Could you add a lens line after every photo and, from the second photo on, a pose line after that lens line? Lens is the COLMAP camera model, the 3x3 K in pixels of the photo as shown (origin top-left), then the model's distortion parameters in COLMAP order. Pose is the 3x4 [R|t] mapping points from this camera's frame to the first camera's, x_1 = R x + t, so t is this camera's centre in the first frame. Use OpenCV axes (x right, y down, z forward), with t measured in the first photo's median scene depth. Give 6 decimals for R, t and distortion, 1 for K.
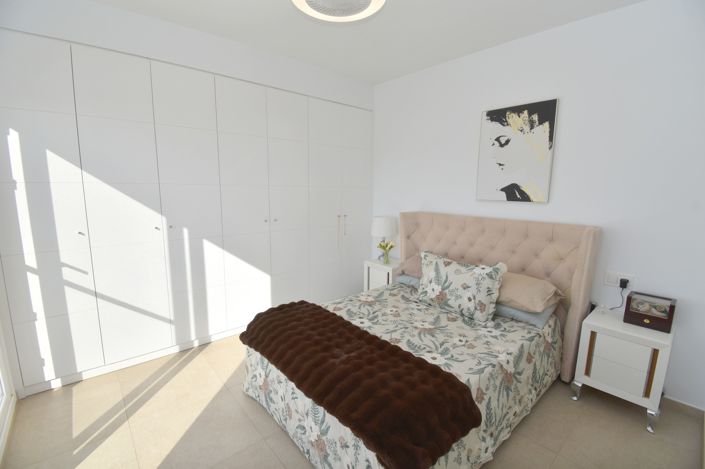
lens RADIAL K [[312.1, 0, 355.3], [0, 312.1, 234.7], [0, 0, 1]] dist [-0.001406, -0.000424]
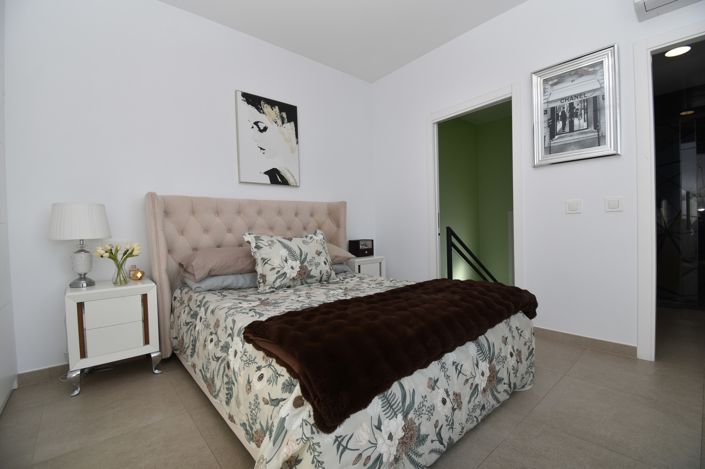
lens RADIAL K [[312.1, 0, 355.7], [0, 312.1, 238.2], [0, 0, 1]] dist [-0.001406, -0.000424]
pose [[0.001639, -0.041676, 0.999130, -0.660959], [0.183671, 0.982146, 0.040666, 0.094300], [-0.982986, 0.183444, 0.009265, 0.827595]]
